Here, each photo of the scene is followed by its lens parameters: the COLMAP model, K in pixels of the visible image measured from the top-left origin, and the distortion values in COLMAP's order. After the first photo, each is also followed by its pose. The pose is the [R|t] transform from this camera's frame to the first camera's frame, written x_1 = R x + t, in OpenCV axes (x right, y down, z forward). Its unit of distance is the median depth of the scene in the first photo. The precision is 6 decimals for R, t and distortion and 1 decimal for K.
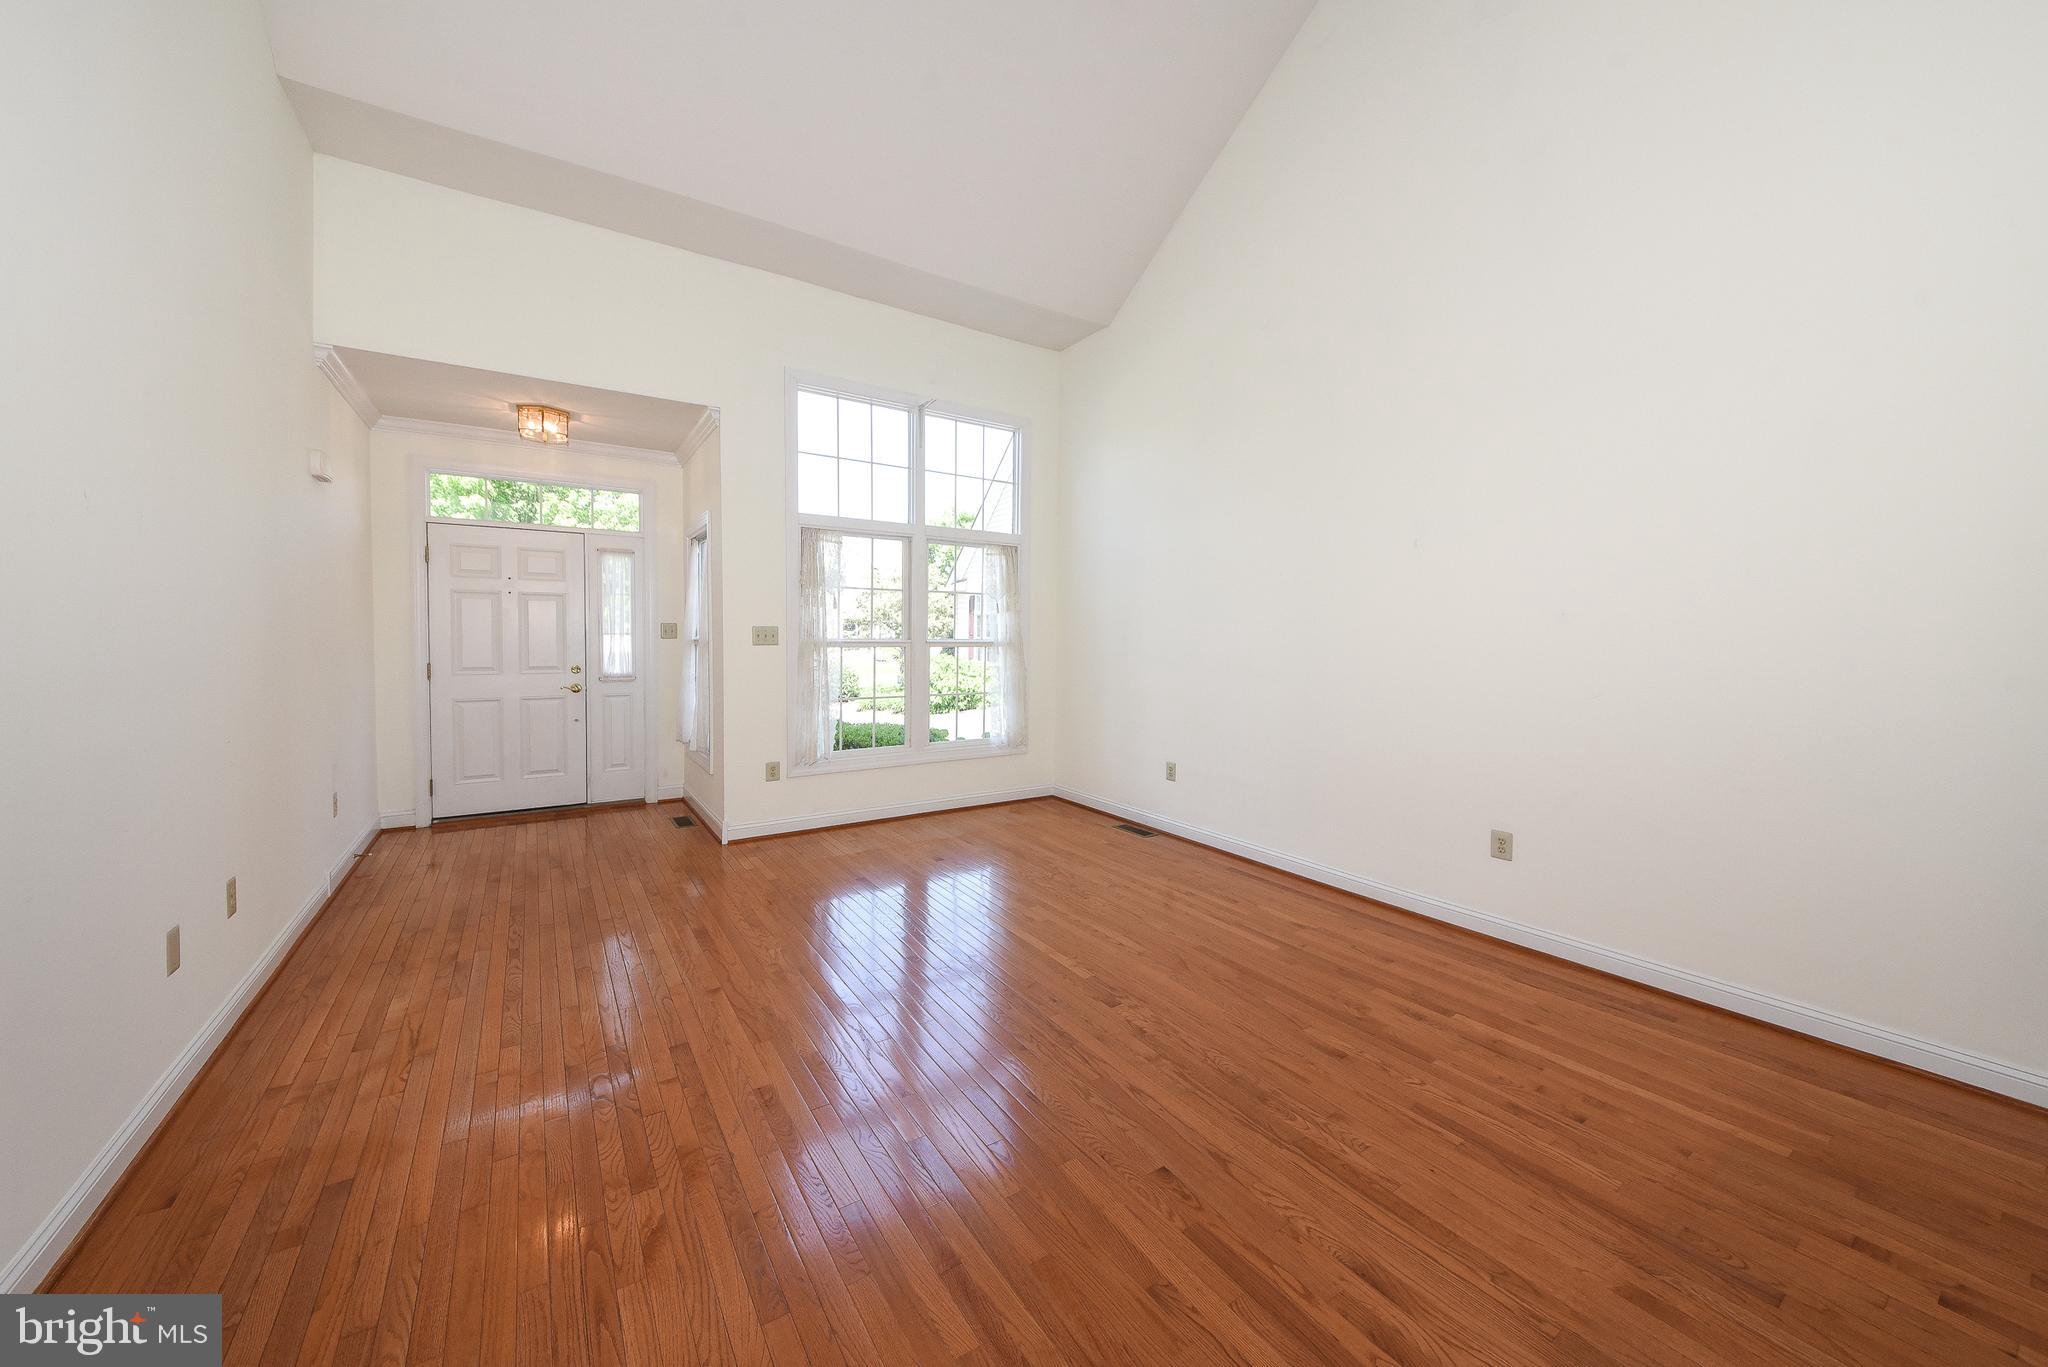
lens RADIAL K [[702.1, 0, 1052.2], [0, 702.1, 656.0], [0, 0, 1]] dist [0.008571, -0.005194]
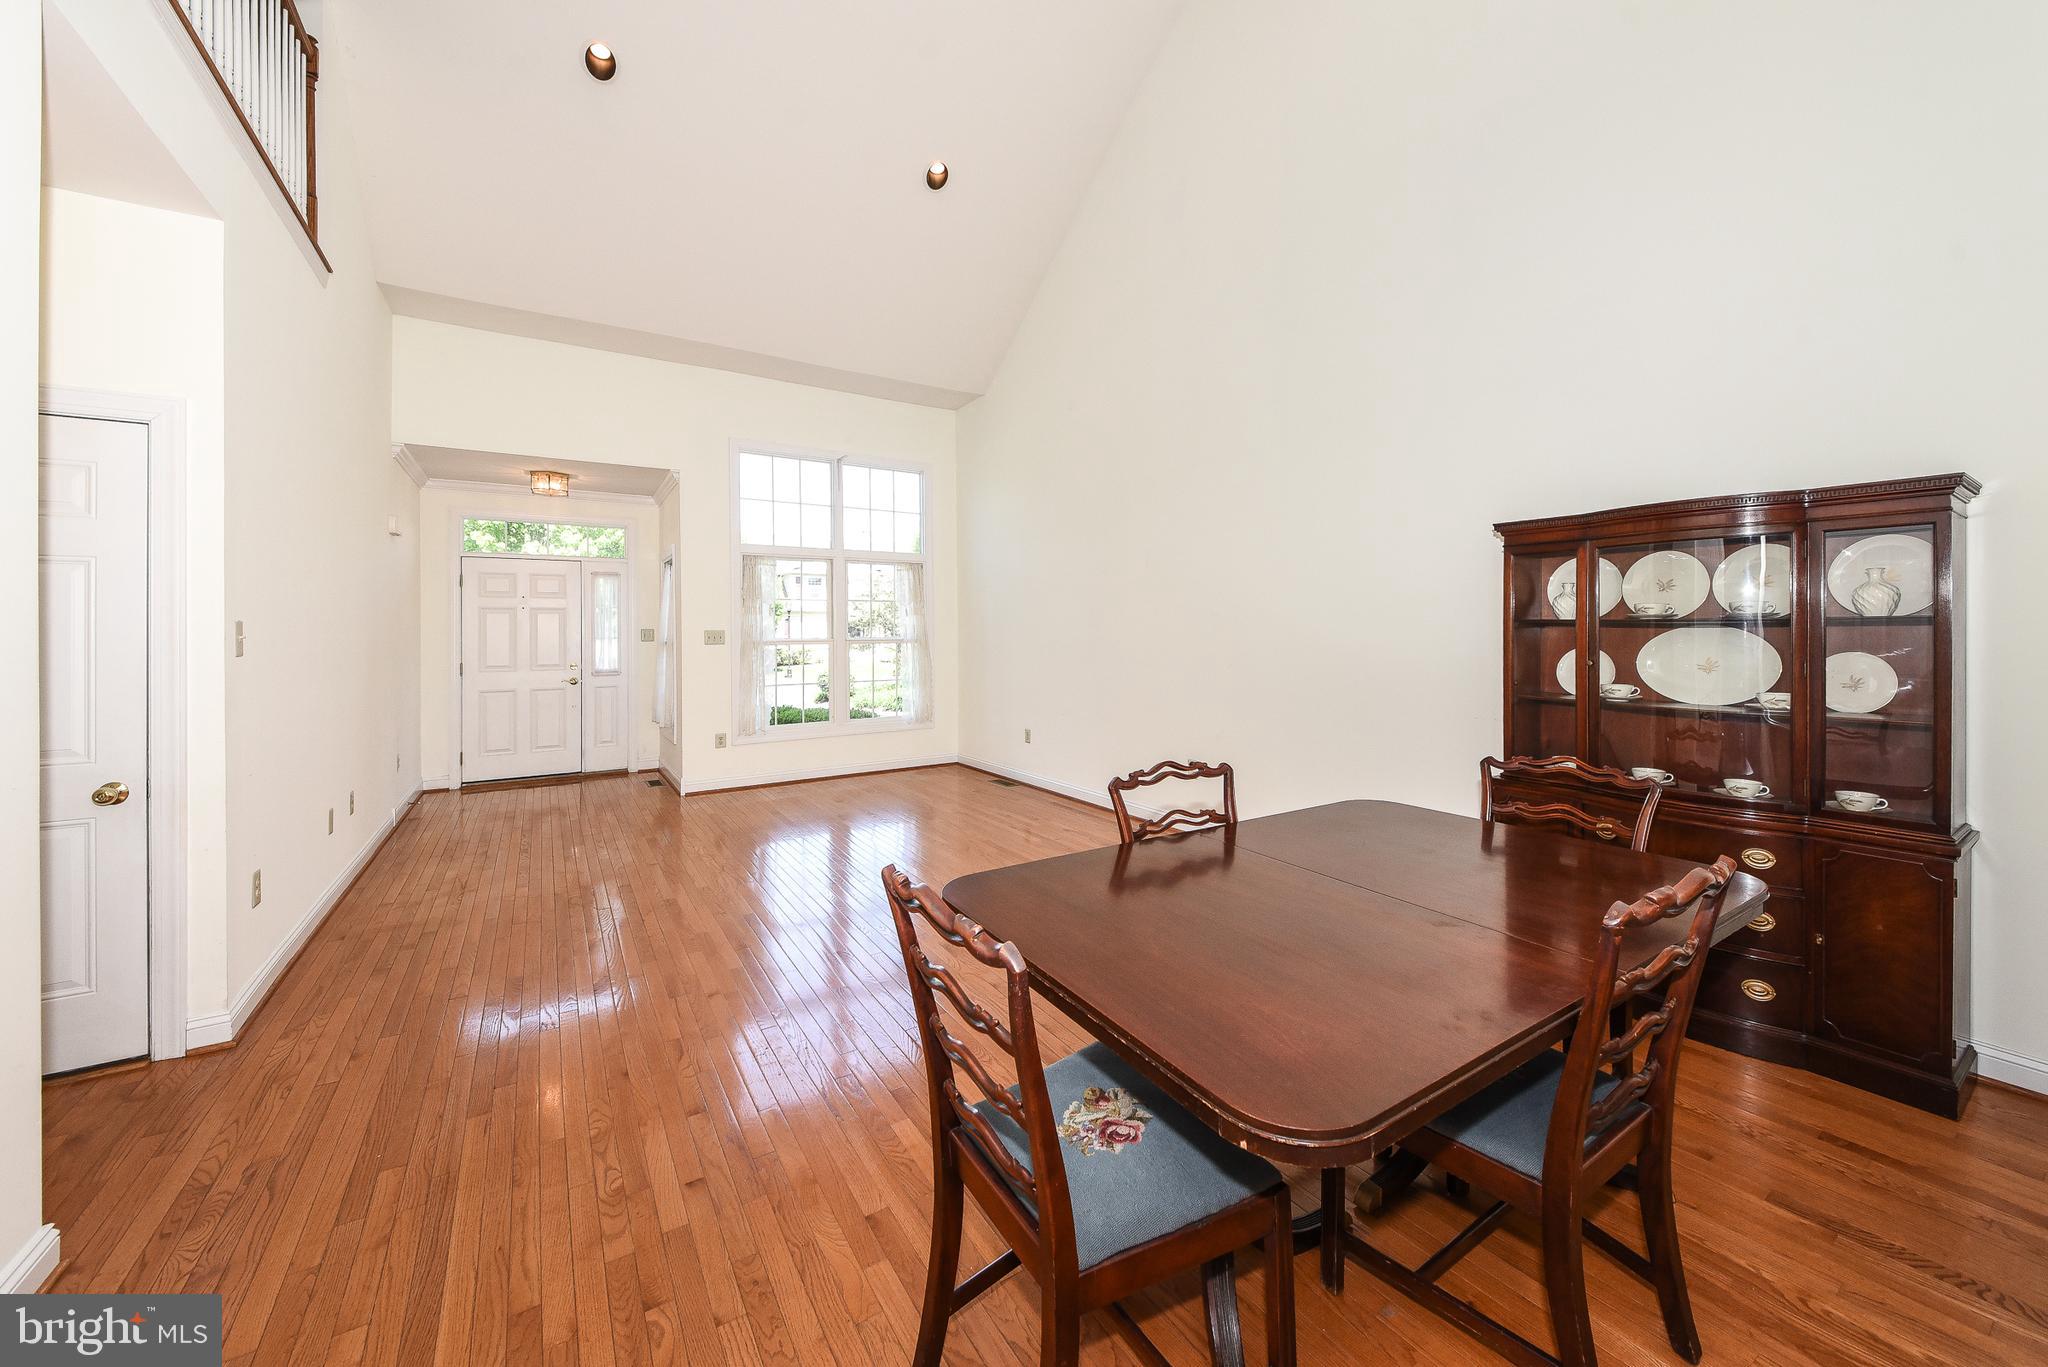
lens RADIAL K [[785.9, 0, 1123.2], [0, 785.9, 624.7], [0, 0, 1]] dist [-0.000562, 0.000049]
pose [[0.999815, -0.019249, -0.000004, 0.347862], [0.019233, 0.998954, -0.041475, 0.022830], [0.000802, 0.041467, 0.999140, -0.461324]]
